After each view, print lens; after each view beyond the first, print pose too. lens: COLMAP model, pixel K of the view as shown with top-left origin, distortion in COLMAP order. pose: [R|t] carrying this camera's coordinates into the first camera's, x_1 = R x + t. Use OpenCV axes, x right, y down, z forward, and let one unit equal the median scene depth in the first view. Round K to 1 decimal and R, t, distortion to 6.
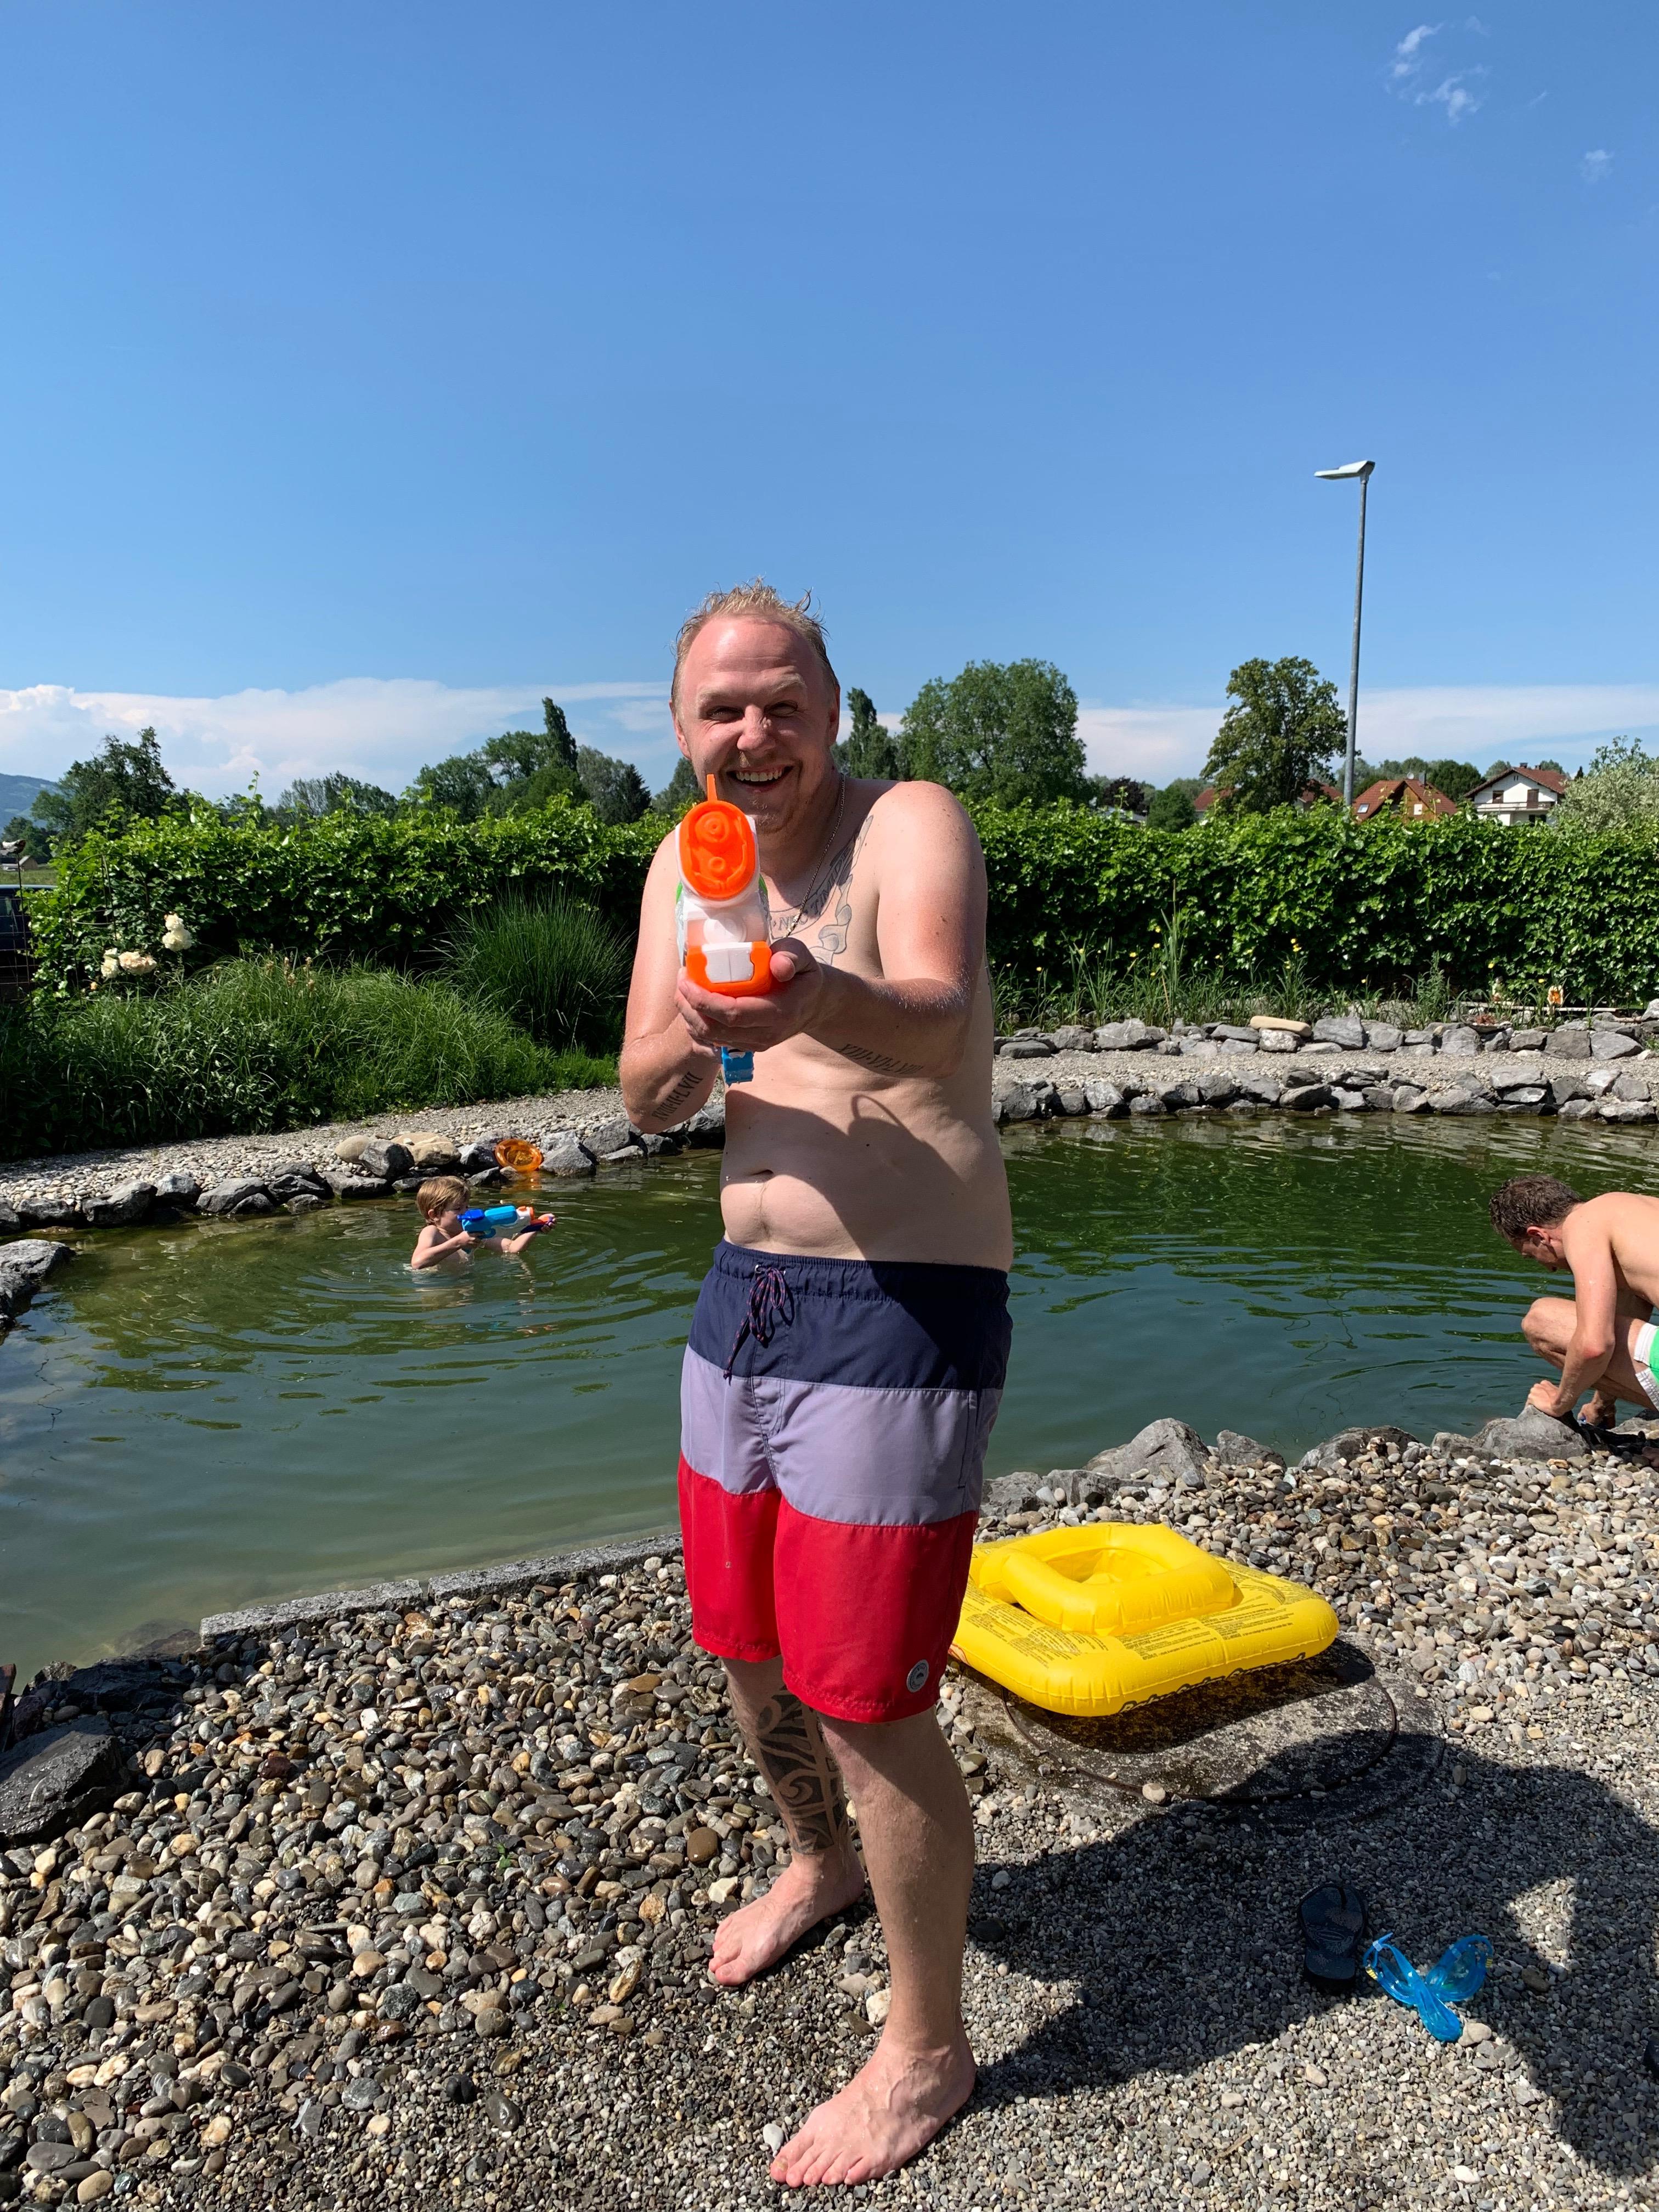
lens RADIAL K [[1682.5, 0, 828.9], [0, 1682.5, 1110.1], [0, 0, 1]] dist [0.032276, -0.034666]
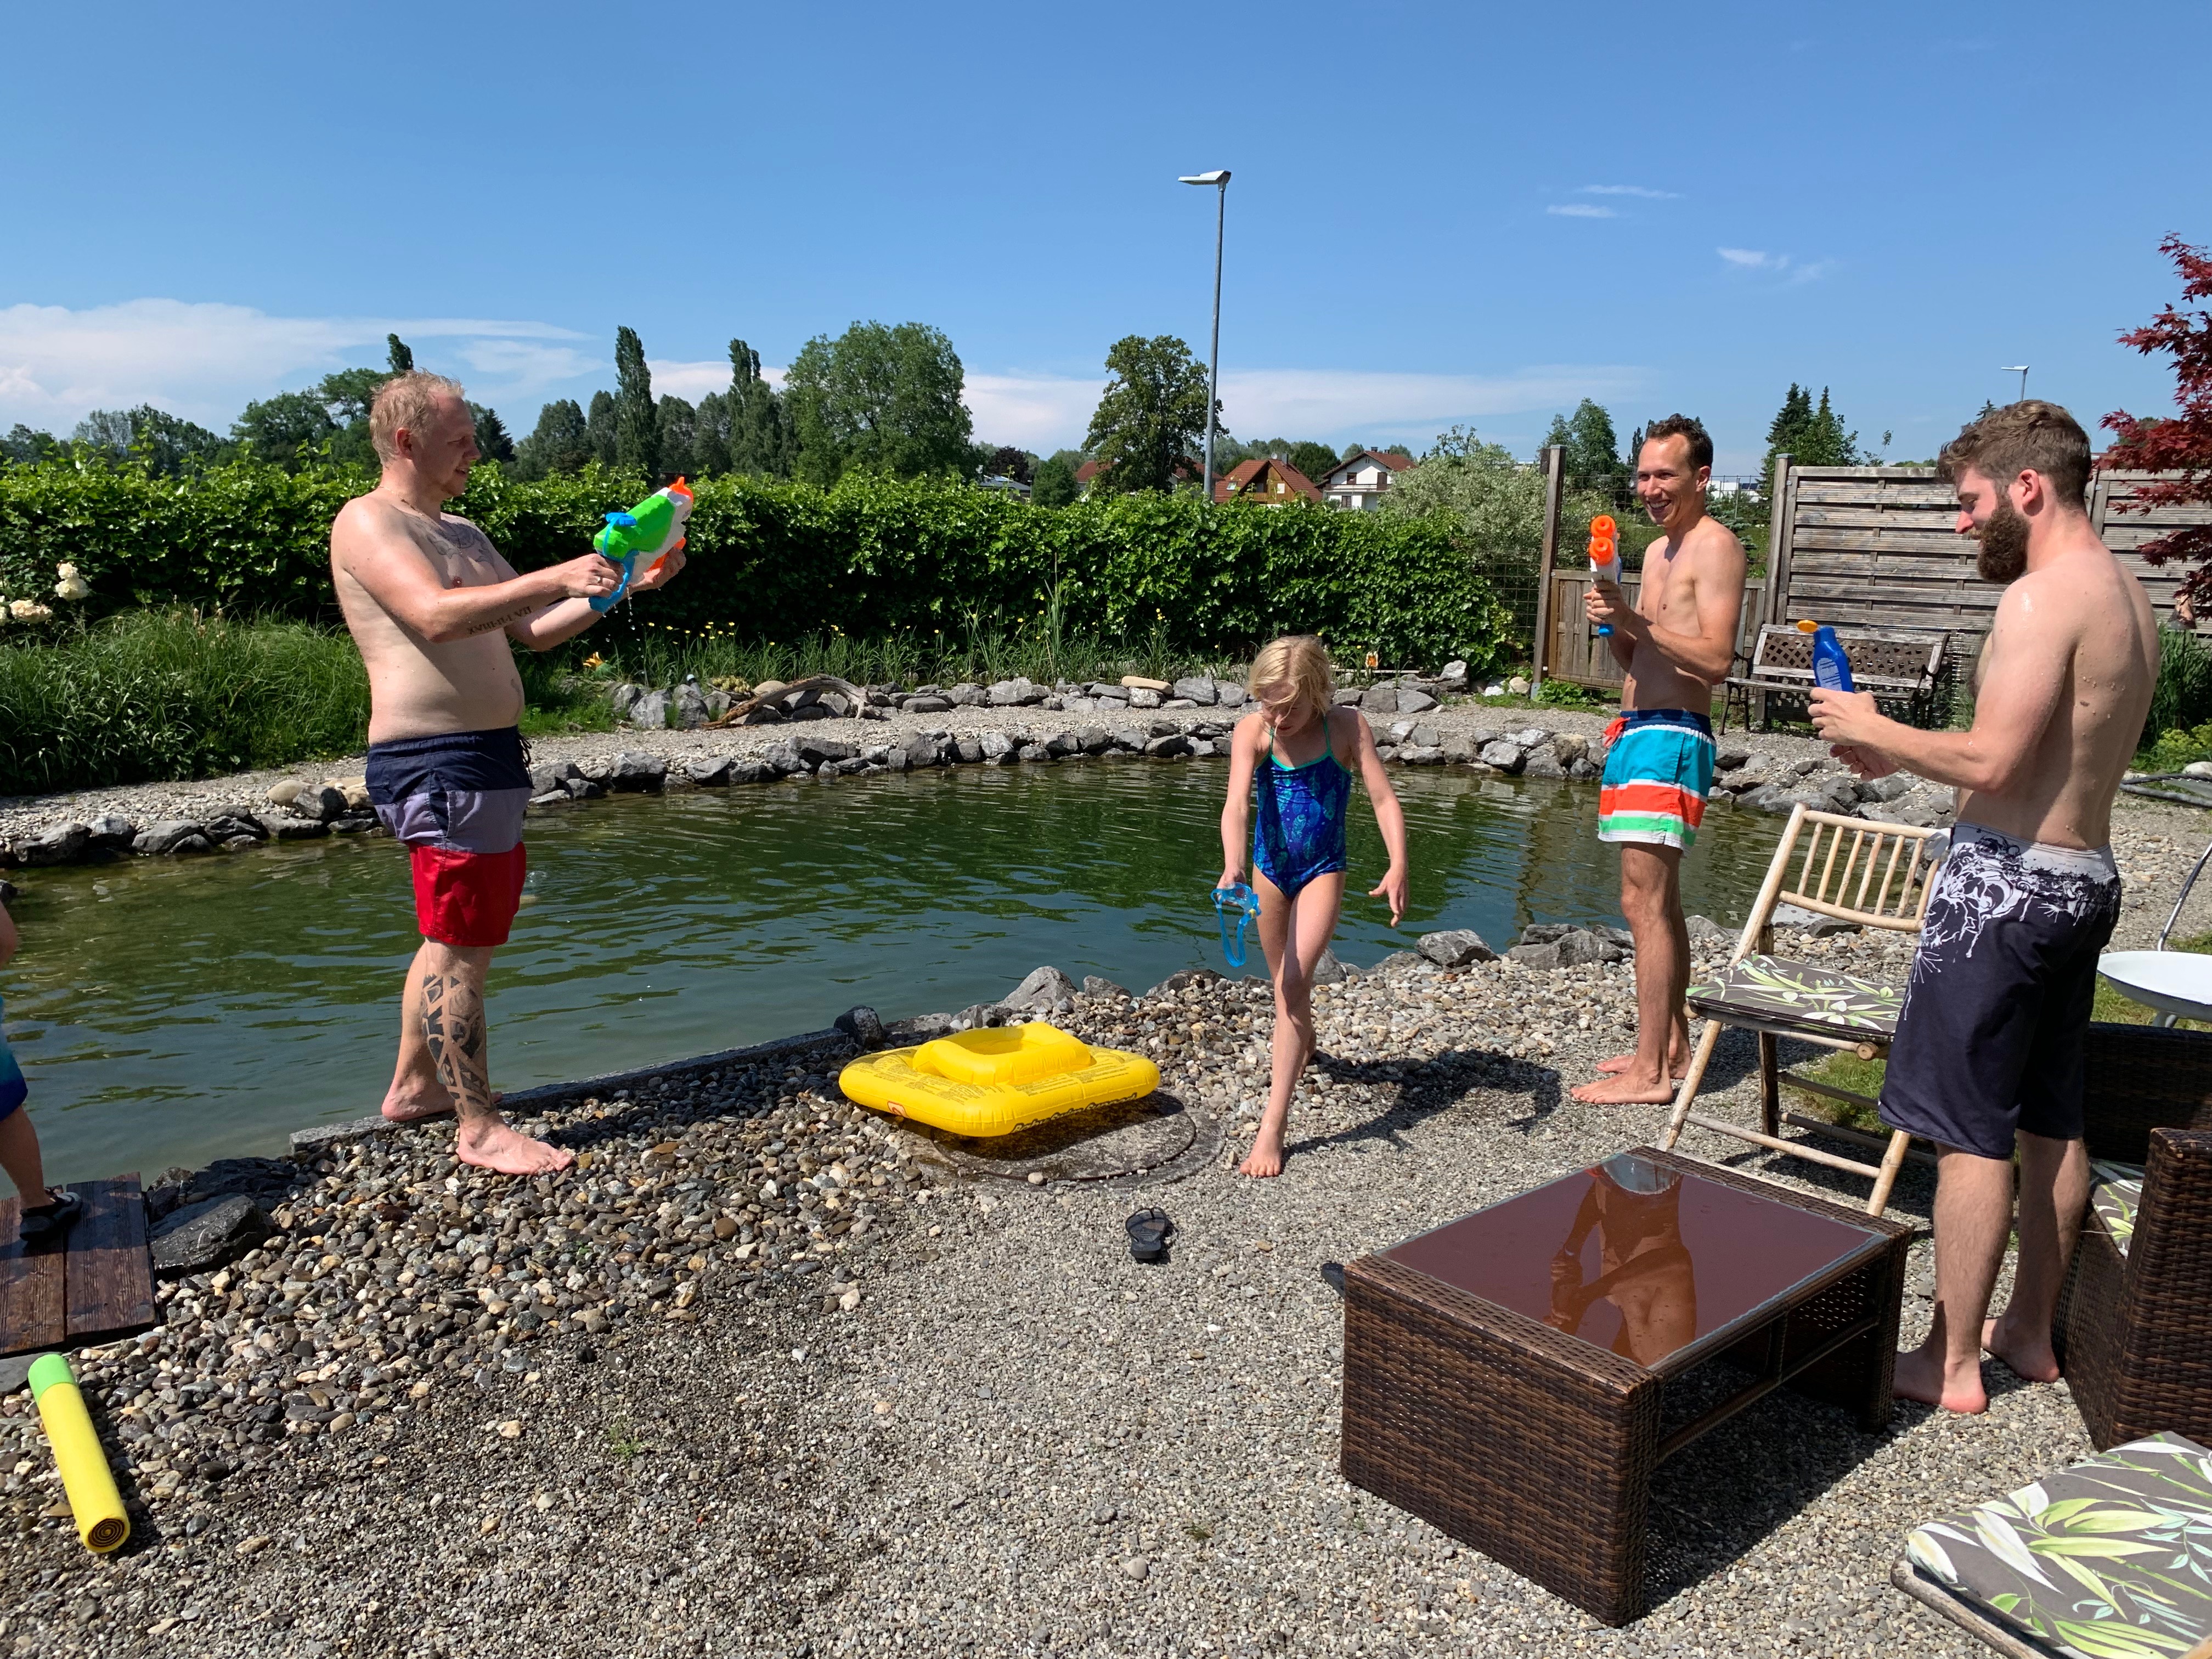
lens RADIAL K [[1682.5, 0, 1097.6], [0, 1682.5, 834.1], [0, 0, 1]] dist [0.032276, -0.034666]
pose [[0.974995, -0.013694, 0.221805, -0.023053], [0.006035, 0.999363, 0.035173, 0.014183], [-0.222146, -0.032955, 0.974456, -0.129886]]
